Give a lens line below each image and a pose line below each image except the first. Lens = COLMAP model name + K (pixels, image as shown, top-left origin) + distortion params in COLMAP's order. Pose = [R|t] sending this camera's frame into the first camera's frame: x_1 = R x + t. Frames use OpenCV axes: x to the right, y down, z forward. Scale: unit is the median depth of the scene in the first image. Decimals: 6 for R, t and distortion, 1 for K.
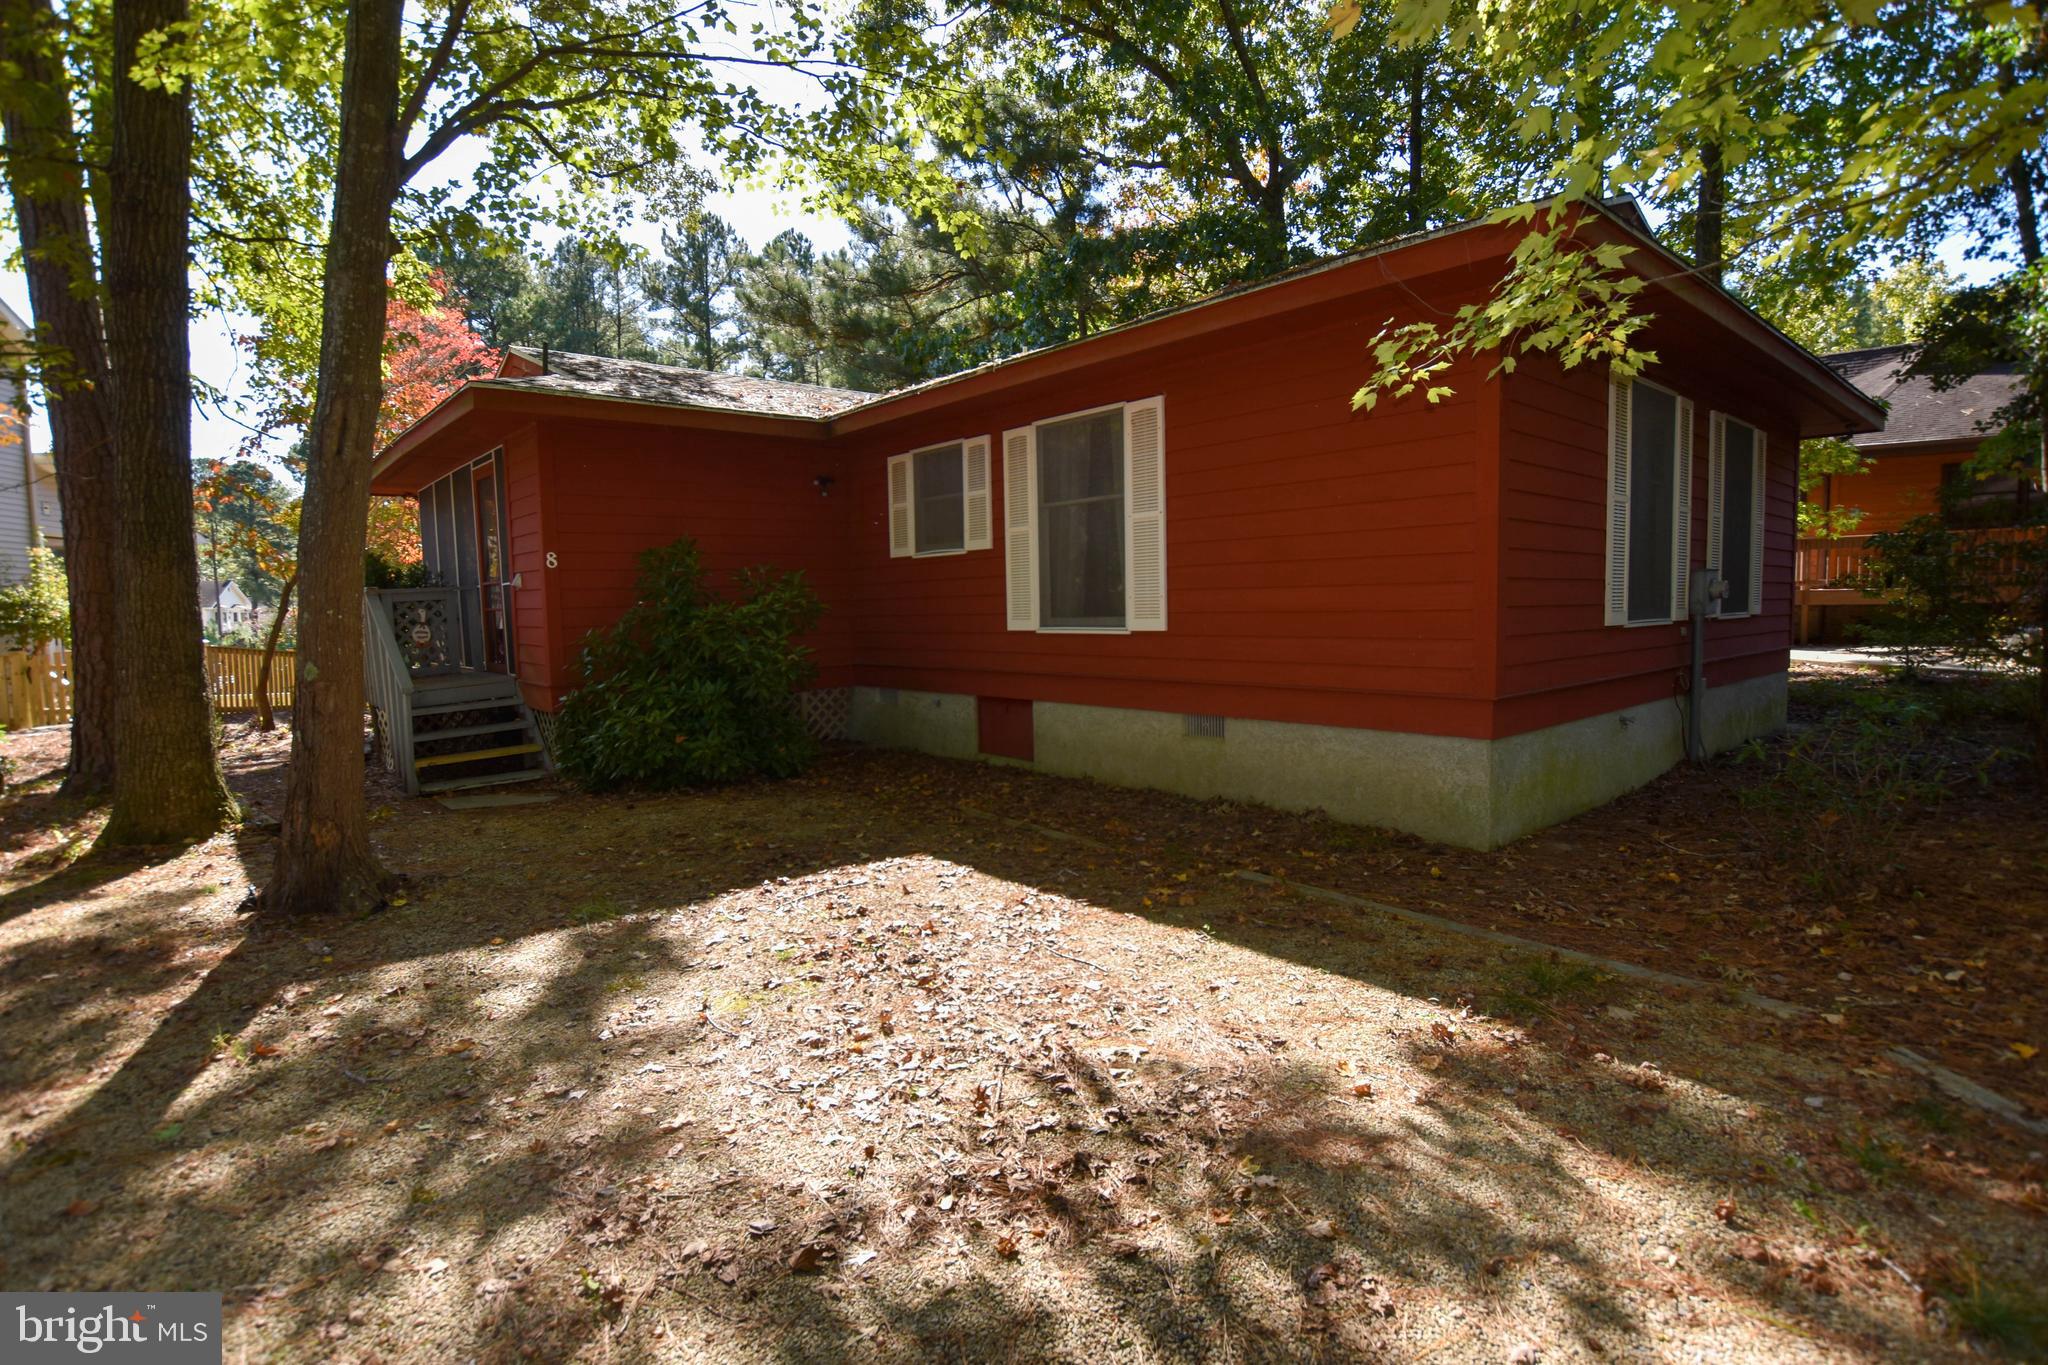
lens RADIAL K [[1001.6, 0, 1013.7], [0, 1001.6, 683.5], [0, 0, 1]] dist [-0.005130, -0.000048]
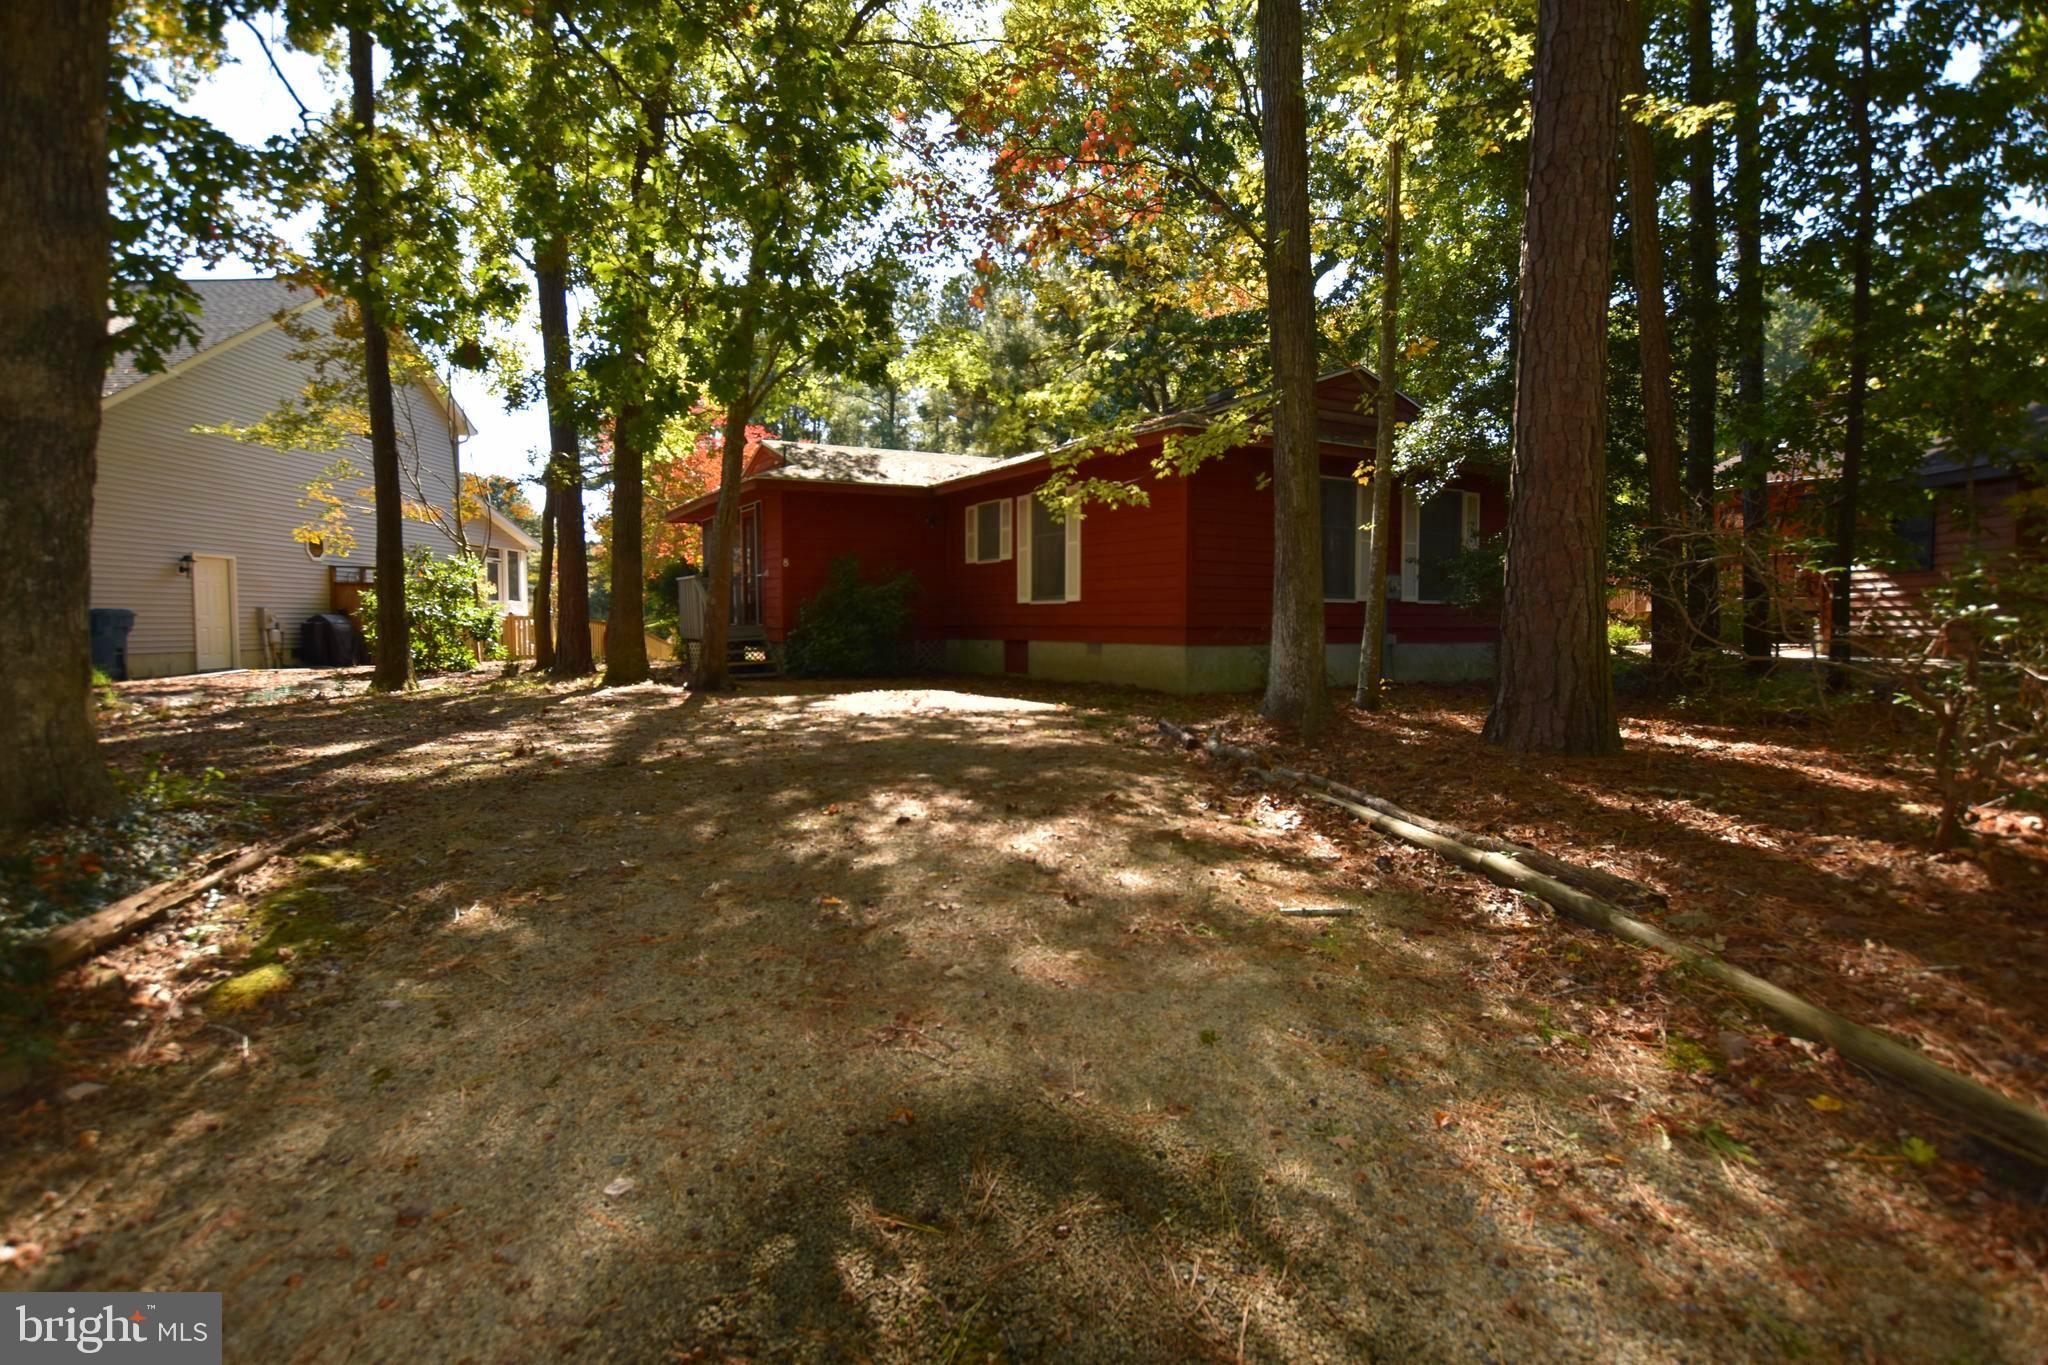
lens RADIAL K [[1076.2, 0, 1013.8], [0, 1076.2, 688.4], [0, 0, 1]] dist [-0.004330, -0.001349]
pose [[0.982597, 0.031398, -0.183078, 0.363207], [-0.033233, 0.999423, -0.006960, 0.120836], [0.182754, 0.012923, 0.983074, -0.979128]]
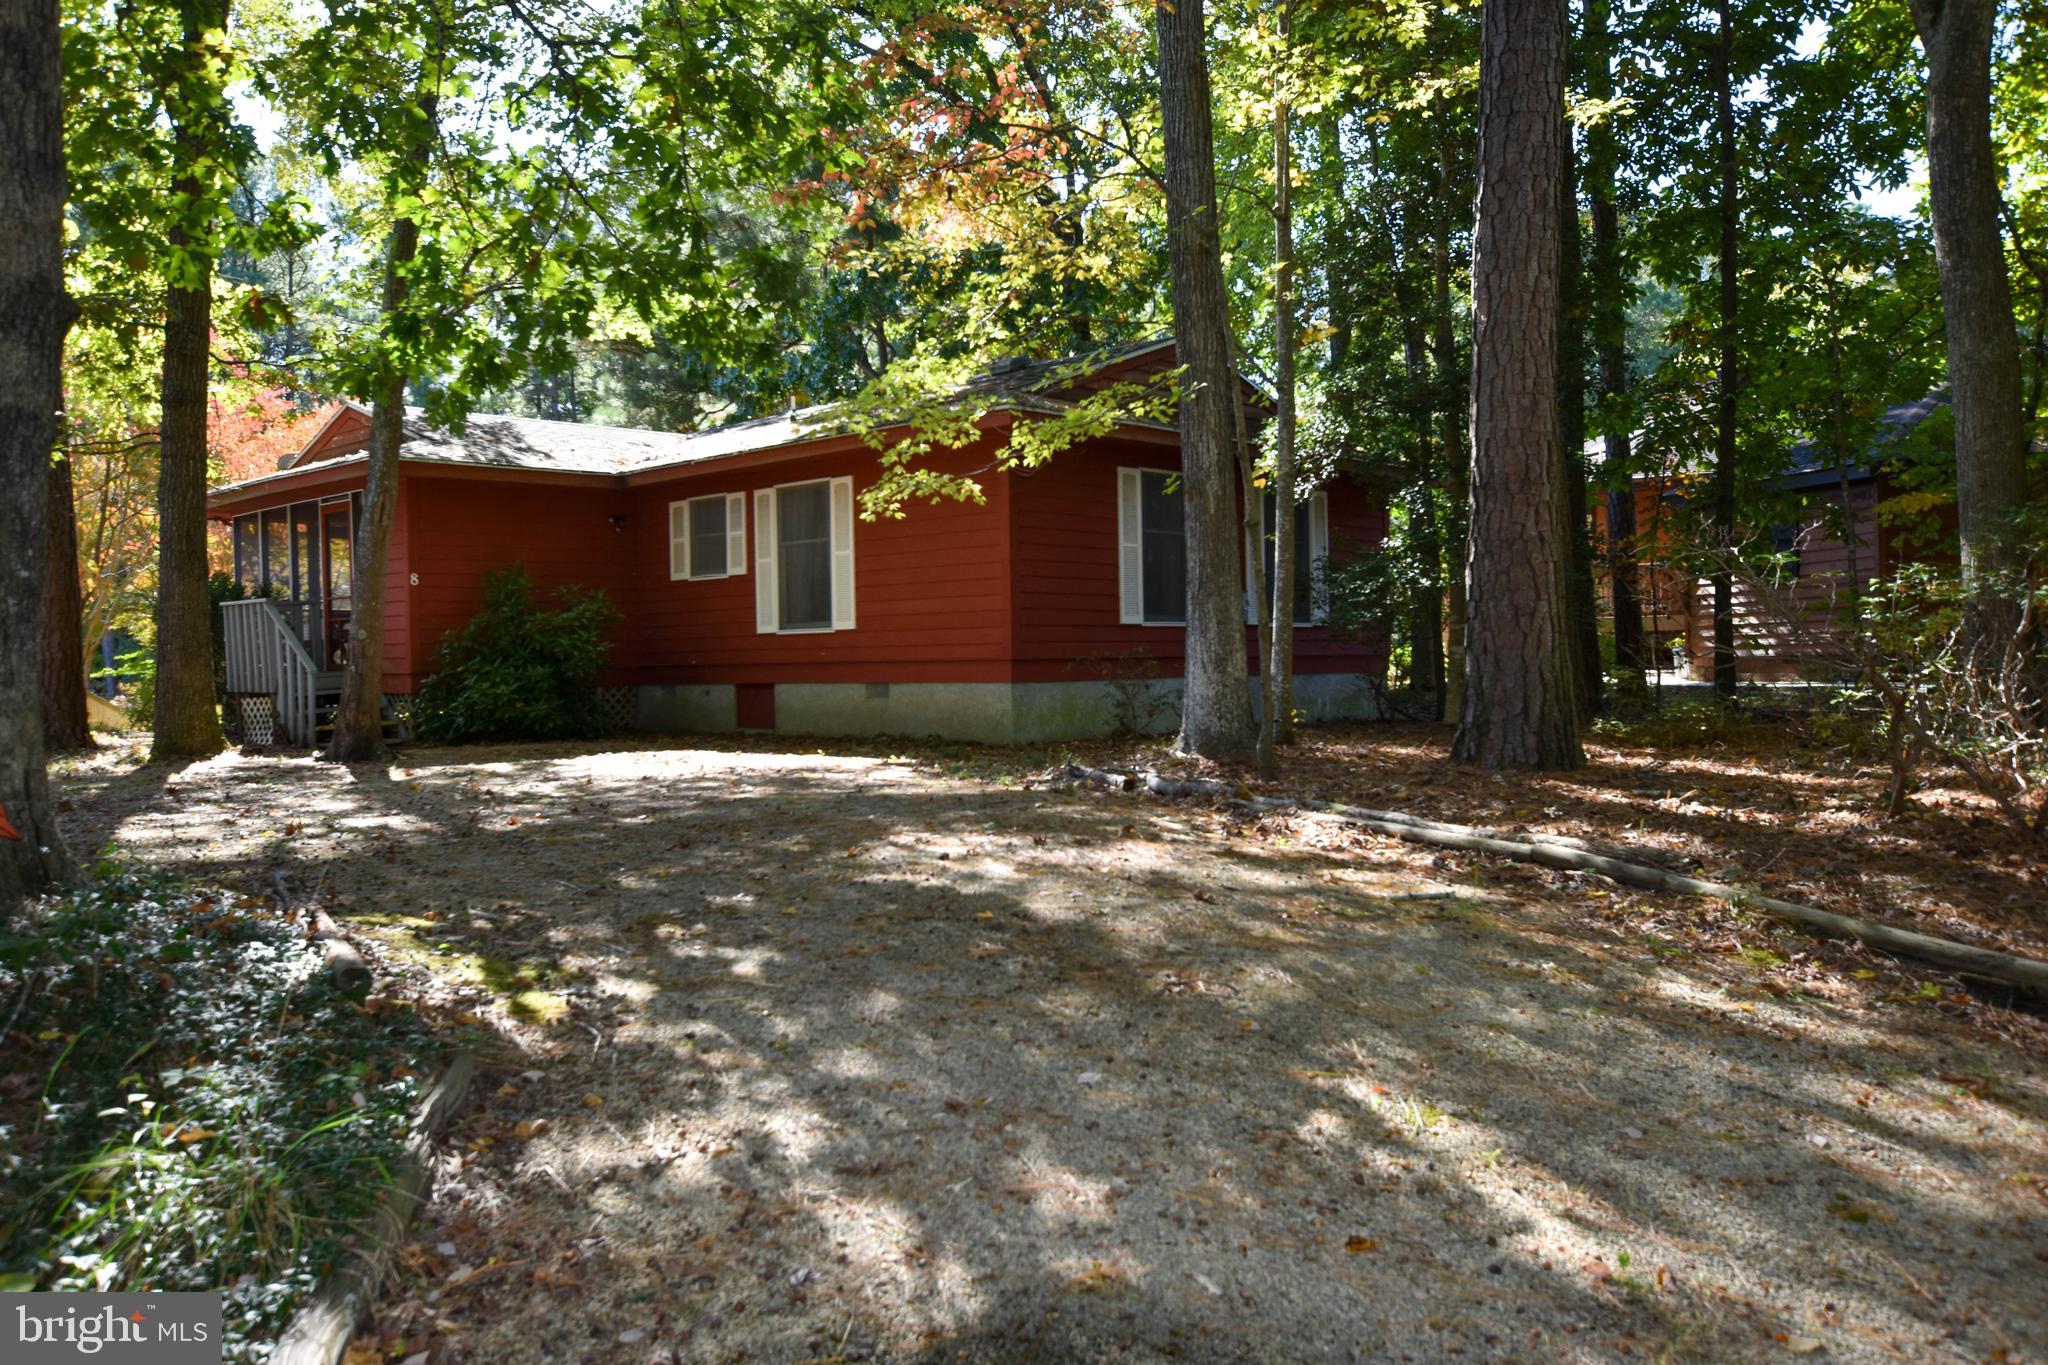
lens RADIAL K [[1607.2, 0, 1019.0], [0, 1607.2, 678.6], [0, 0, 1]] dist [0.045437, 0.007494]
pose [[0.995852, 0.001523, 0.090979, 0.152649], [0.004411, 0.997877, -0.064978, 0.155601], [-0.090885, 0.065110, 0.993731, -1.237124]]
